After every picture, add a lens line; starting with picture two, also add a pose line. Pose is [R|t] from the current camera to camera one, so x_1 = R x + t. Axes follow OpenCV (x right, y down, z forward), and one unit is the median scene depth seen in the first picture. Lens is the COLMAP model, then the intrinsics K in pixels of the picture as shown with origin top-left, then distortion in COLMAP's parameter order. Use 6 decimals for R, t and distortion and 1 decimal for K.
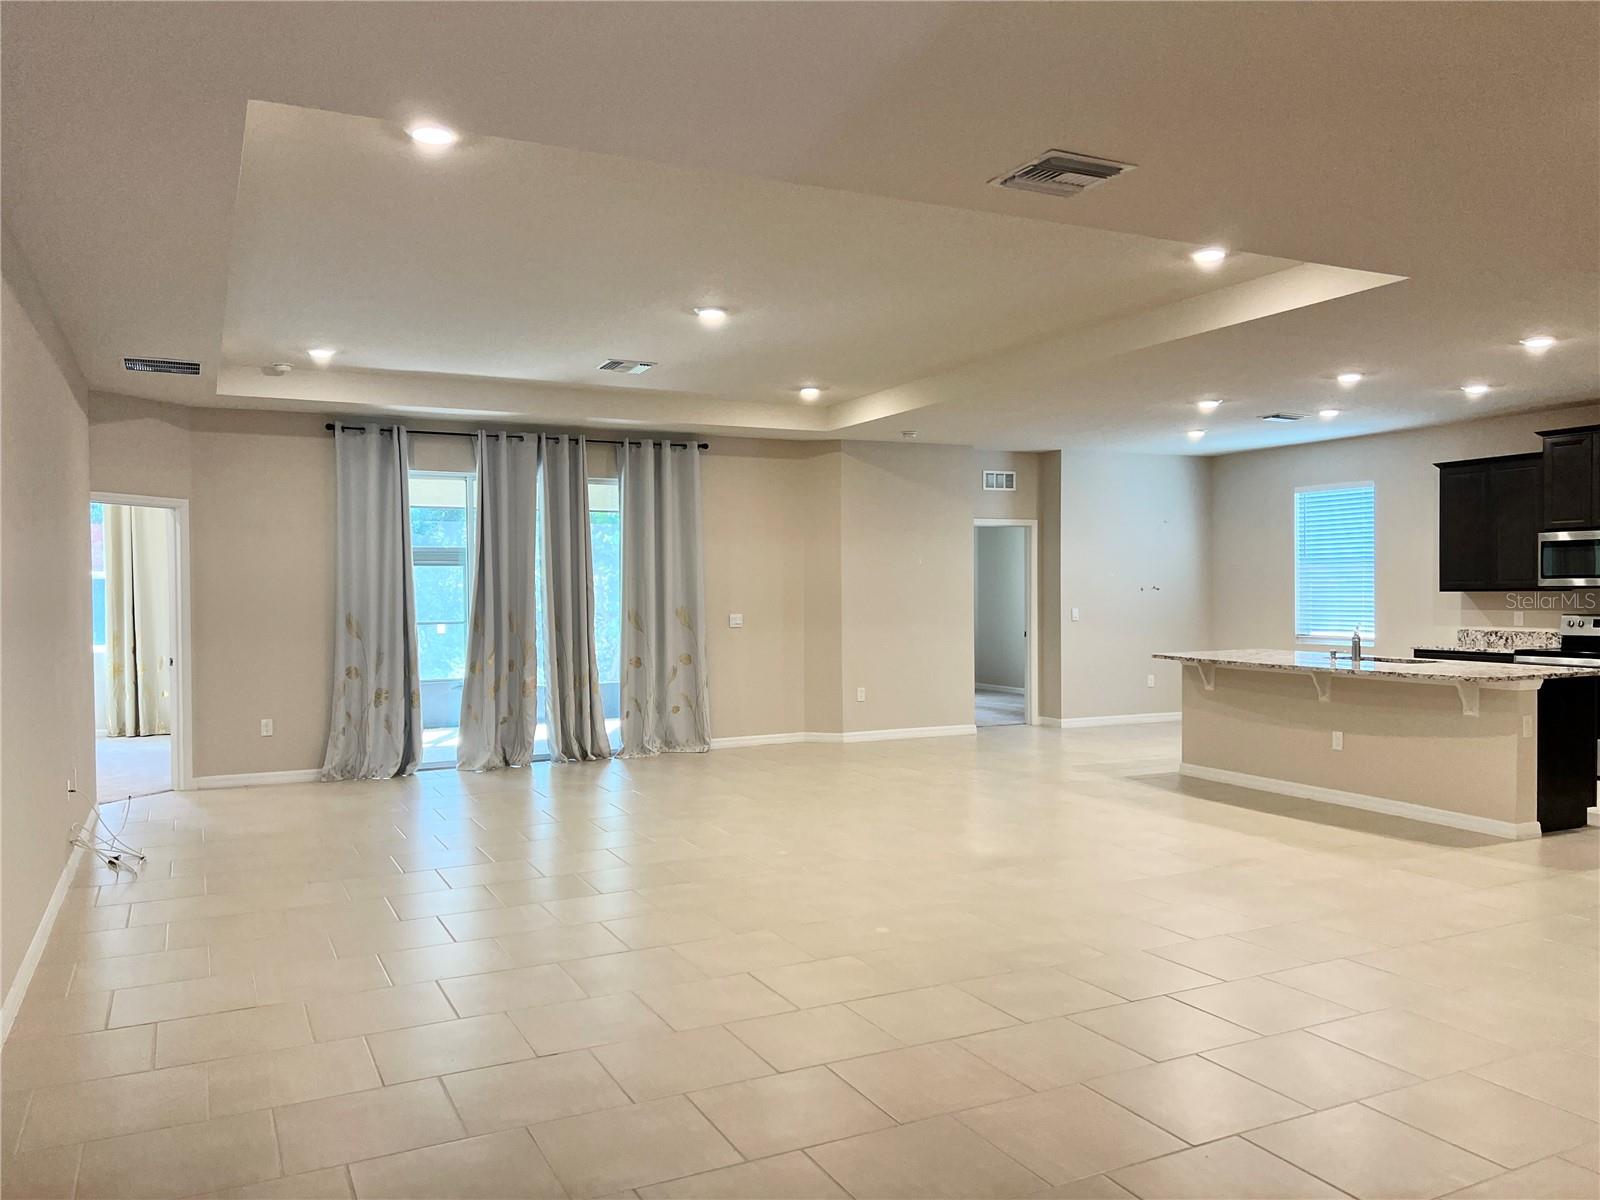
lens RADIAL K [[1141.5, 0, 800.0], [0, 1141.5, 600.0], [0, 0, 1]] dist [-0.007863, -0.004662]
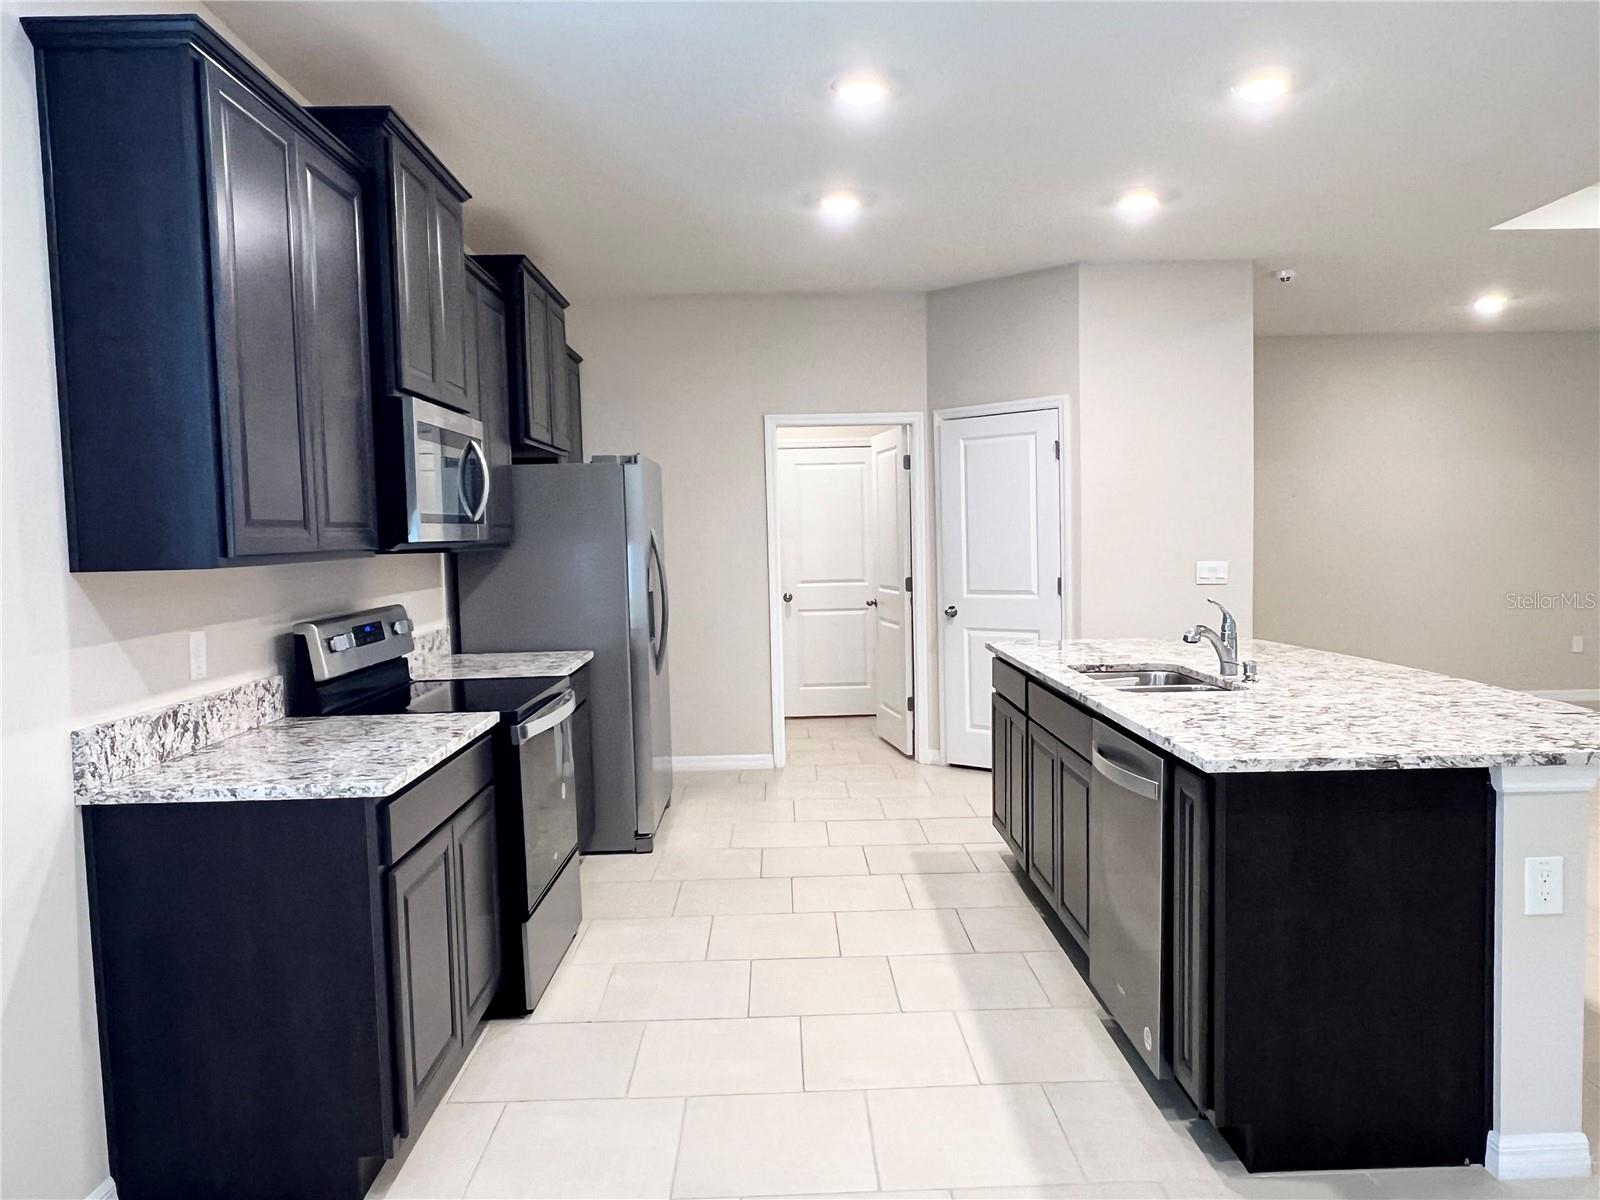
lens RADIAL K [[1136.0, 0, 798.9], [0, 1136.0, 609.8], [0, 0, 1]] dist [0.004271, -0.007344]
pose [[-0.909065, -0.000114, 0.416655, 0.368870], [0.033979, 0.996649, 0.074409, -0.013396], [-0.415267, 0.081800, -0.906014, 1.240799]]
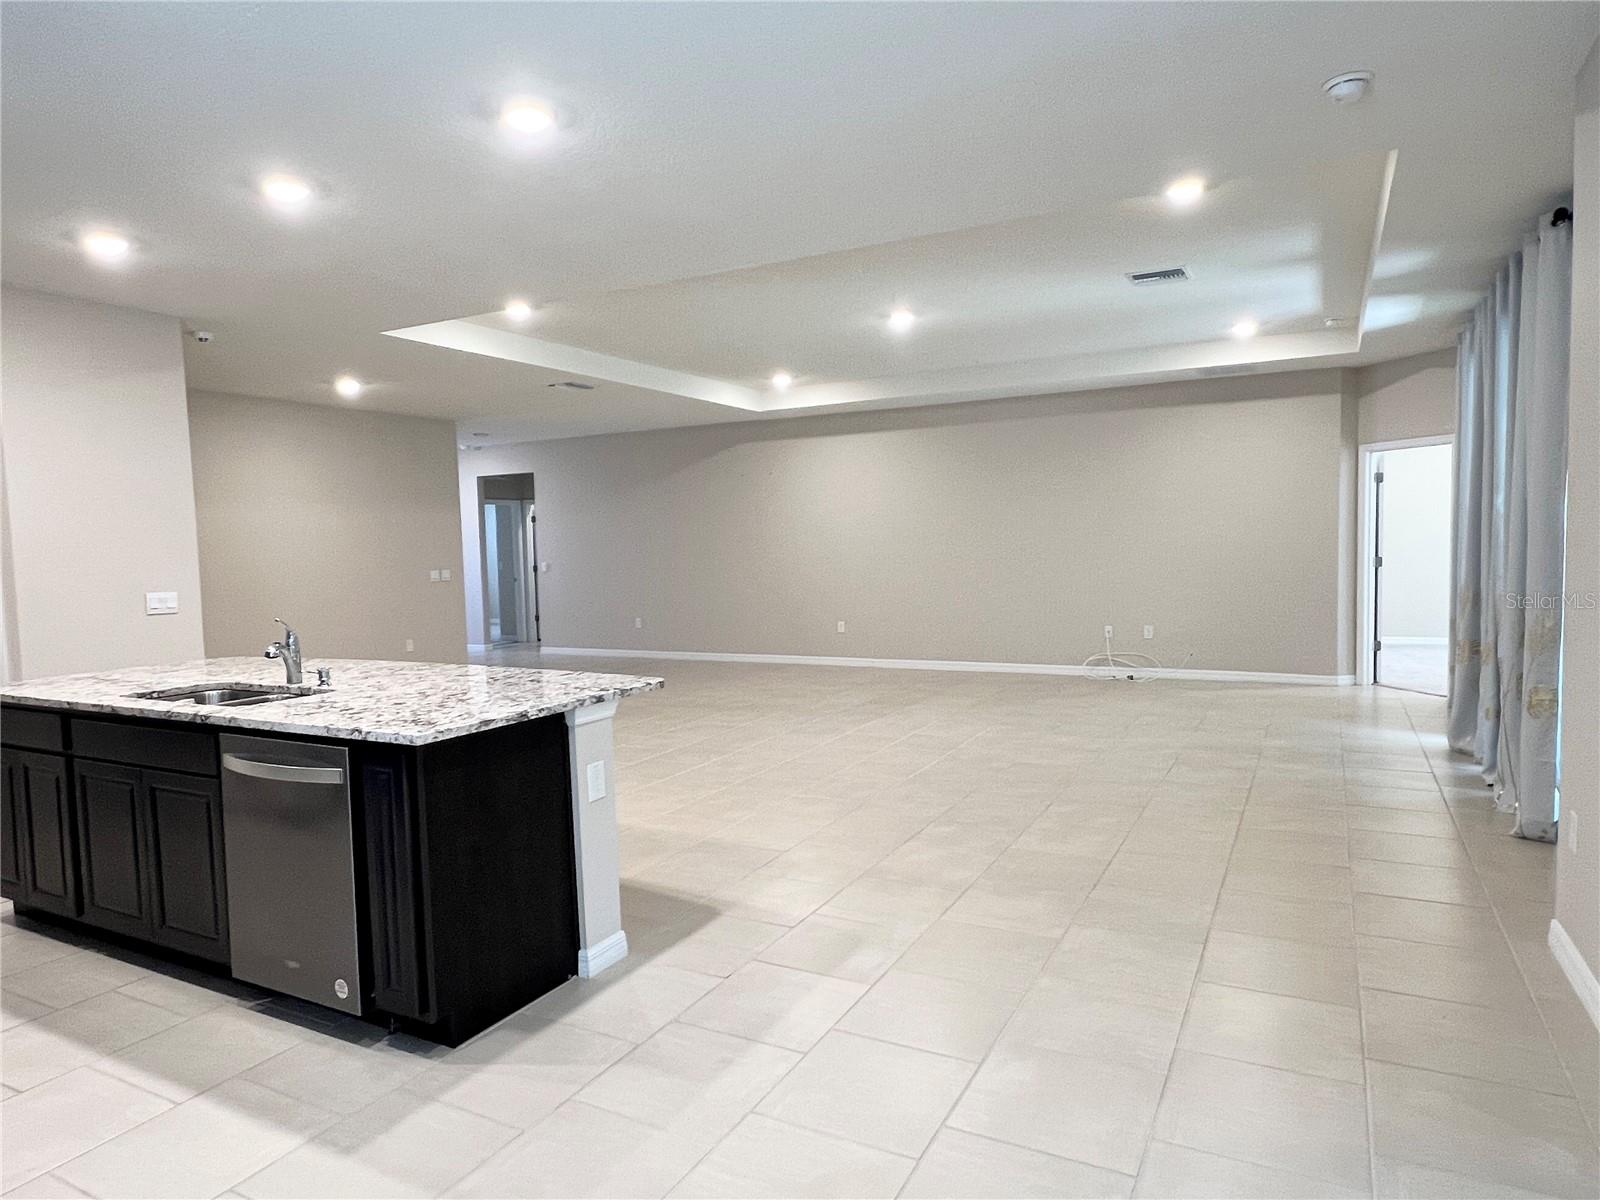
lens RADIAL K [[984.6, 0, 800.0], [0, 984.6, 600.0], [0, 0, 1]] dist [-0.000713, 0.004537]
pose [[-0.804971, 0.064156, -0.589835, 0.468484], [0.025409, 0.996952, 0.073760, -0.014489], [0.592770, 0.044387, -0.804148, 1.265057]]
